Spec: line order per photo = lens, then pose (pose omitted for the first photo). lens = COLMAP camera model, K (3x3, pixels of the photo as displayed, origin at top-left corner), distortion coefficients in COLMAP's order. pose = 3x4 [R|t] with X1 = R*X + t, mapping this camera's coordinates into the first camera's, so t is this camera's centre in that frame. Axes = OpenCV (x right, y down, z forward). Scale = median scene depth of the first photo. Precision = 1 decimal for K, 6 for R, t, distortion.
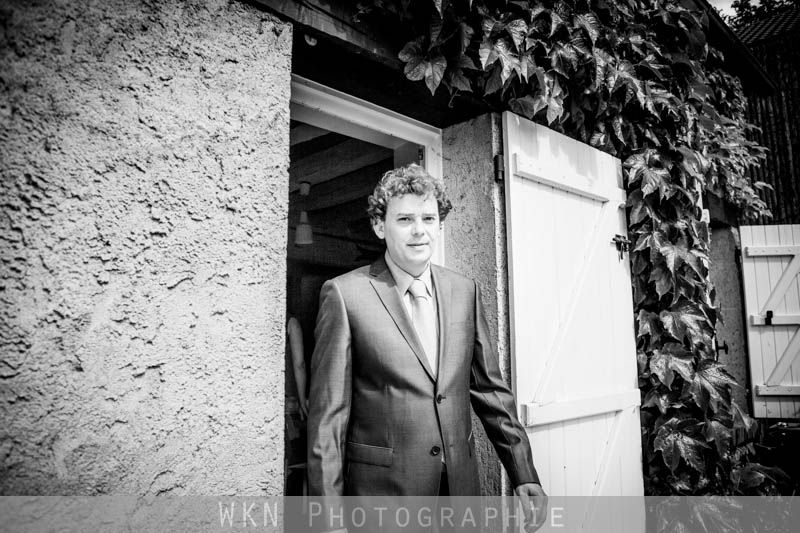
lens RADIAL K [[532.0, 0, 400.0], [0, 532.0, 266.5], [0, 0, 1]] dist [-0.099718, 0.061479]
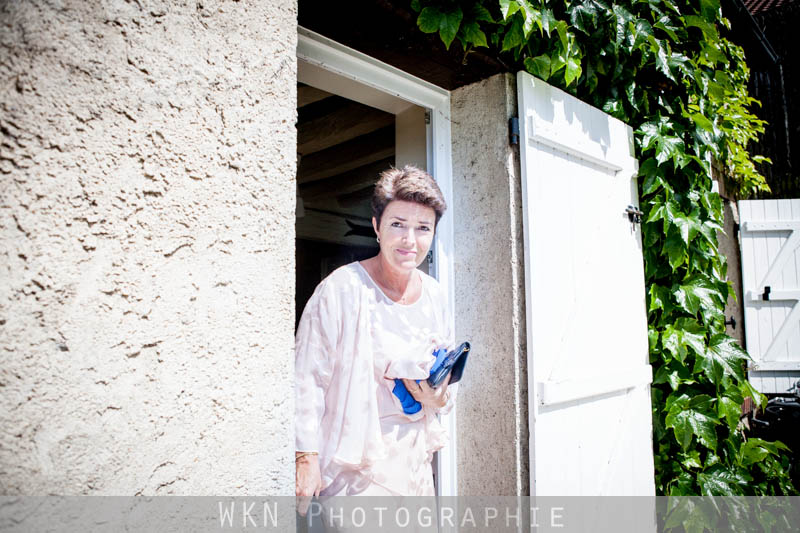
lens RADIAL K [[532.0, 0, 400.0], [0, 532.0, 266.5], [0, 0, 1]] dist [-0.099718, 0.061479]
pose [[0.999479, -0.002671, 0.032176, -0.066726], [0.001372, 0.999185, 0.040332, 0.021429], [-0.032258, -0.040267, 0.998668, 0.096865]]
